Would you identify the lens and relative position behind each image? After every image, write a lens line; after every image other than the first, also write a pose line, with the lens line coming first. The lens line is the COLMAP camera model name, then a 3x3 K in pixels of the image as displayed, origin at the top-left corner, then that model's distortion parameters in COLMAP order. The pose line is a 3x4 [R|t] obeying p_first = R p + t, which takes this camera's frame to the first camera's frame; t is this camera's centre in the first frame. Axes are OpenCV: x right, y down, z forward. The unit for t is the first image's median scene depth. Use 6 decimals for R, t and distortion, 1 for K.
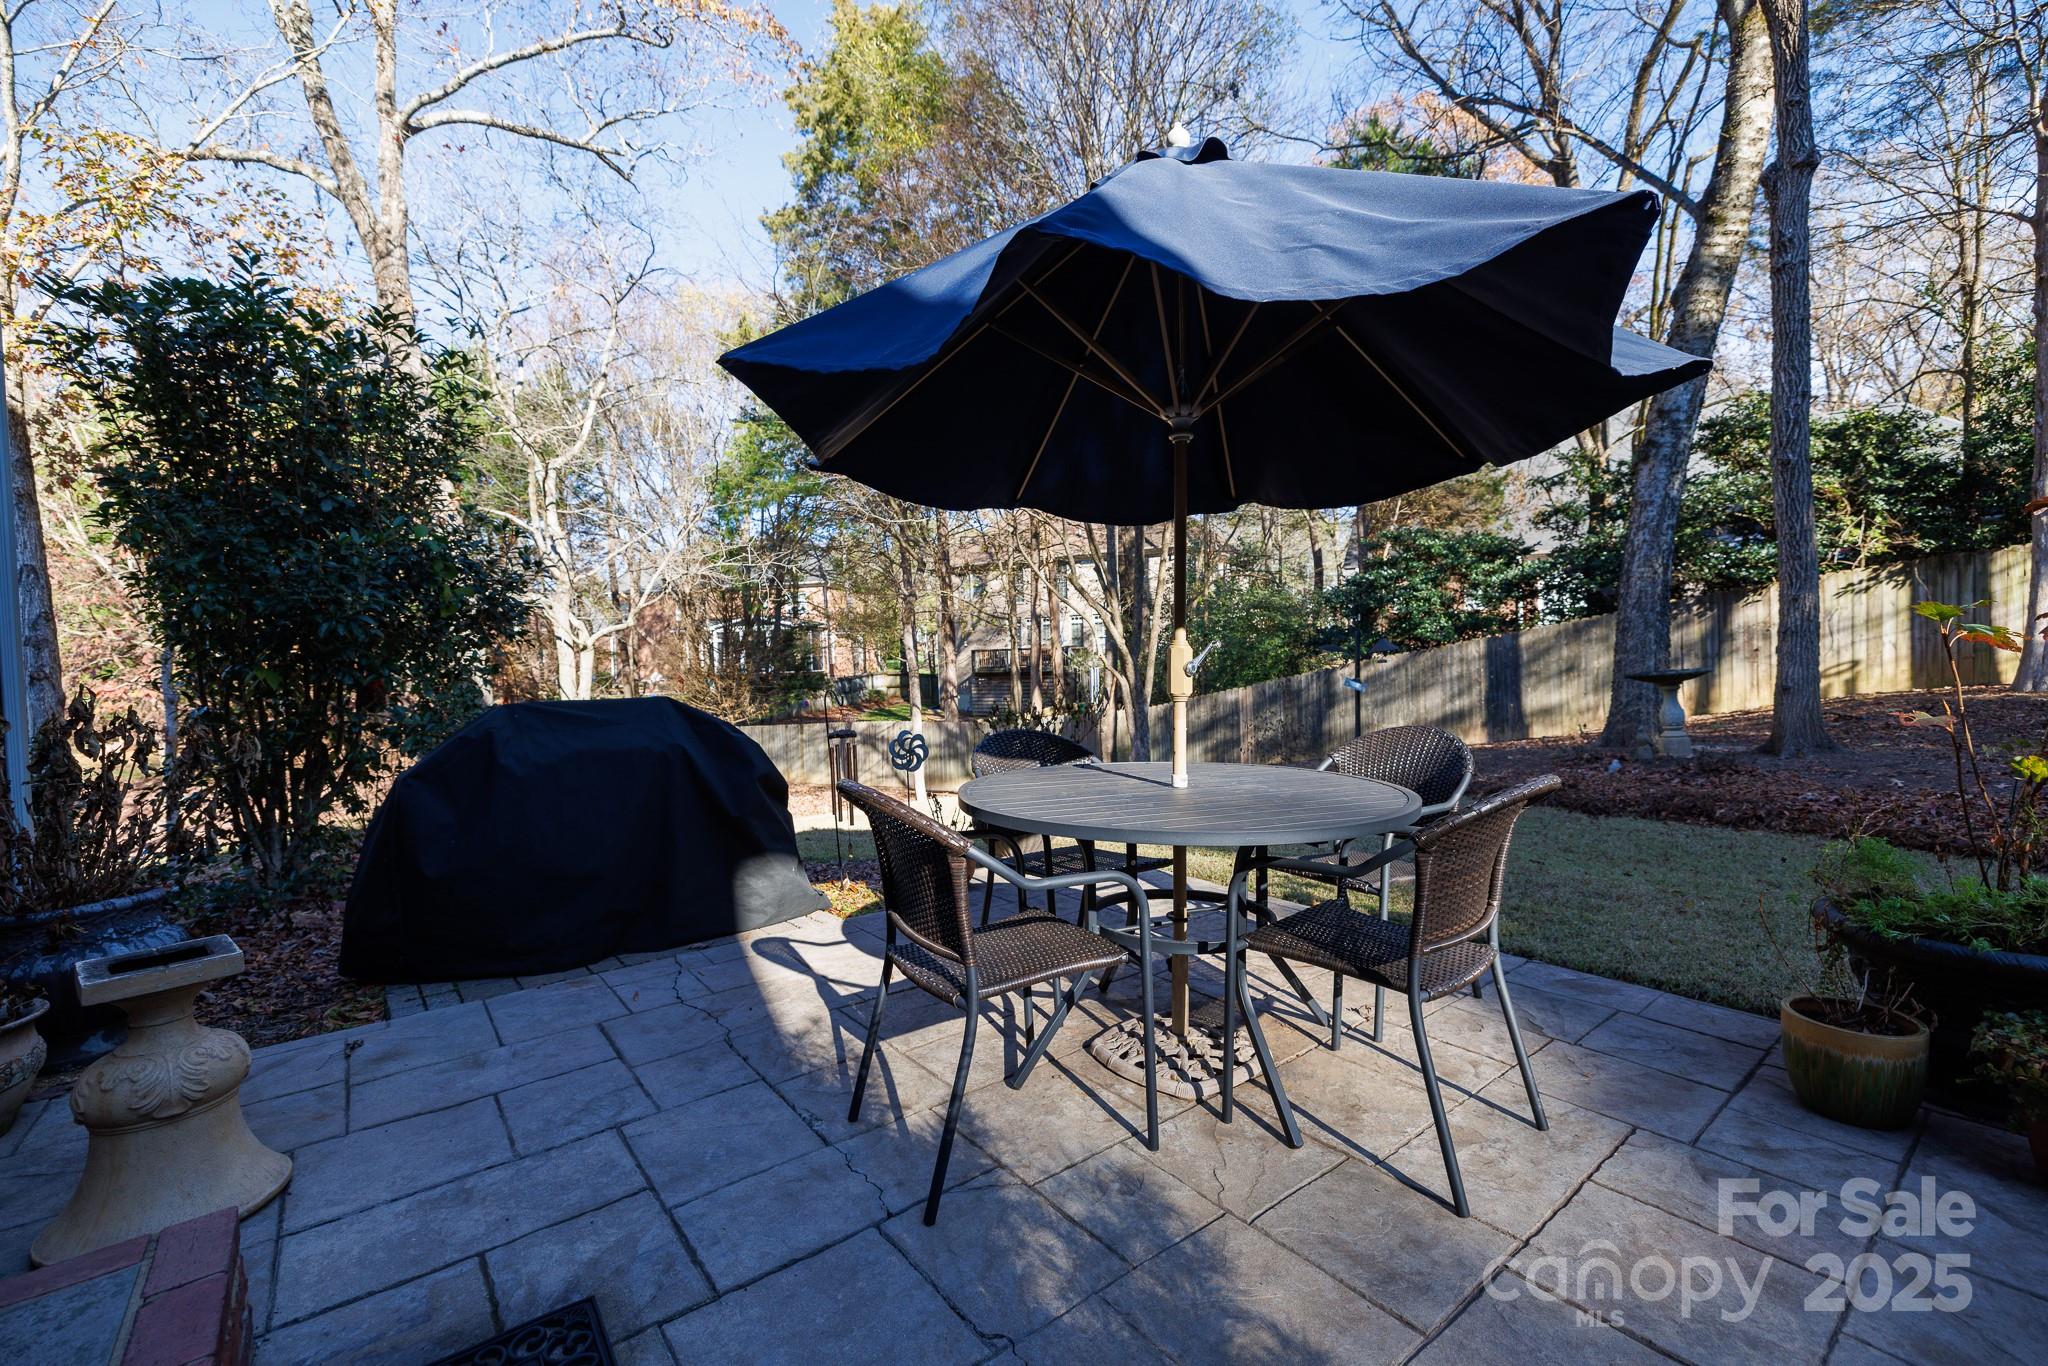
lens RADIAL K [[851.7, 0, 1024.0], [0, 851.7, 683.0], [0, 0, 1]] dist [0.001385, -0.000211]
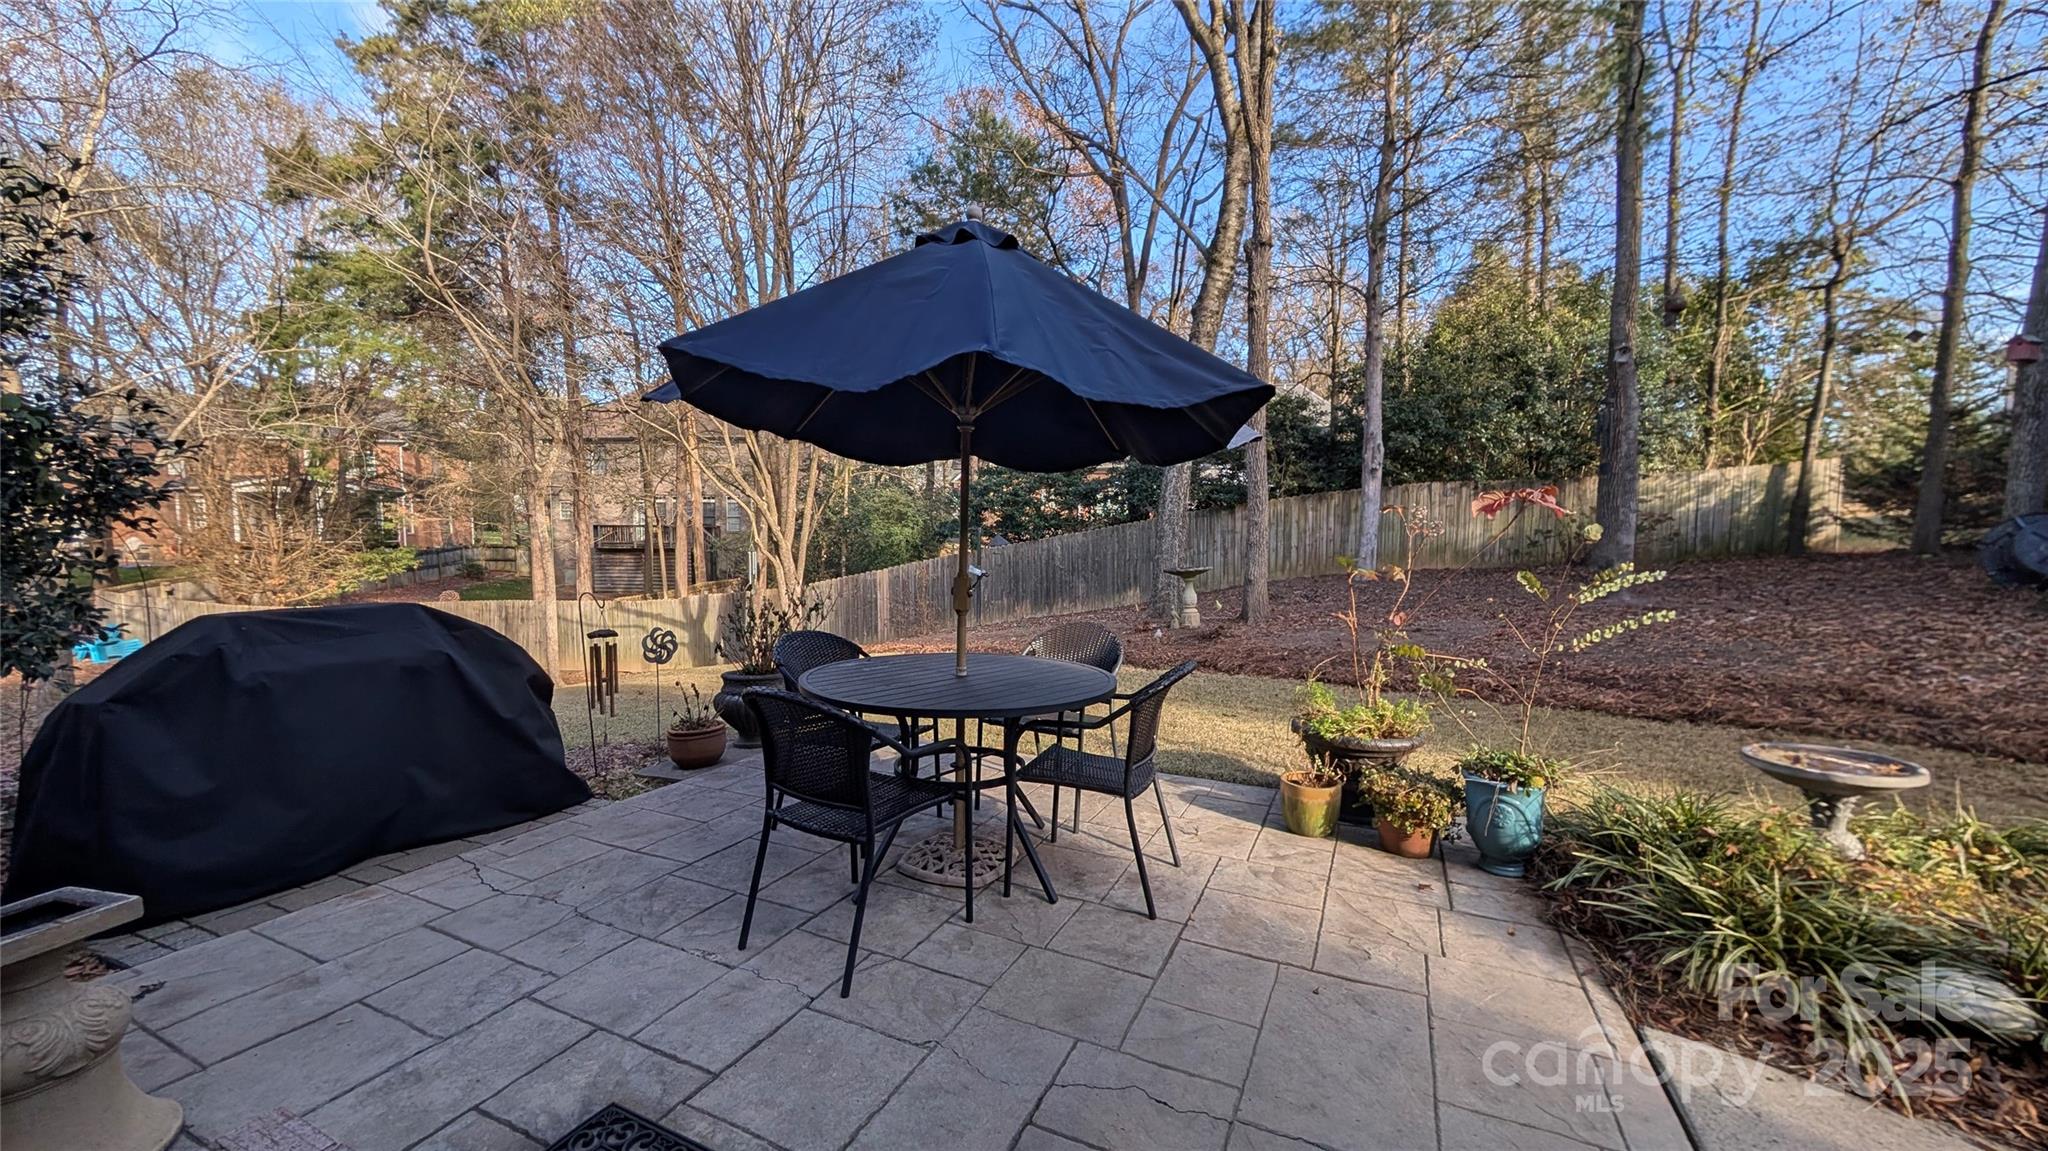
lens RADIAL K [[744.4, 0, 1024.0], [0, 744.4, 575.5], [0, 0, 1]] dist [0.001219, 0.000286]
pose [[0.901088, 0.006623, 0.433585, -0.261090], [-0.013096, 0.999843, 0.011943, -0.060417], [-0.433438, -0.016440, 0.901033, -0.164254]]
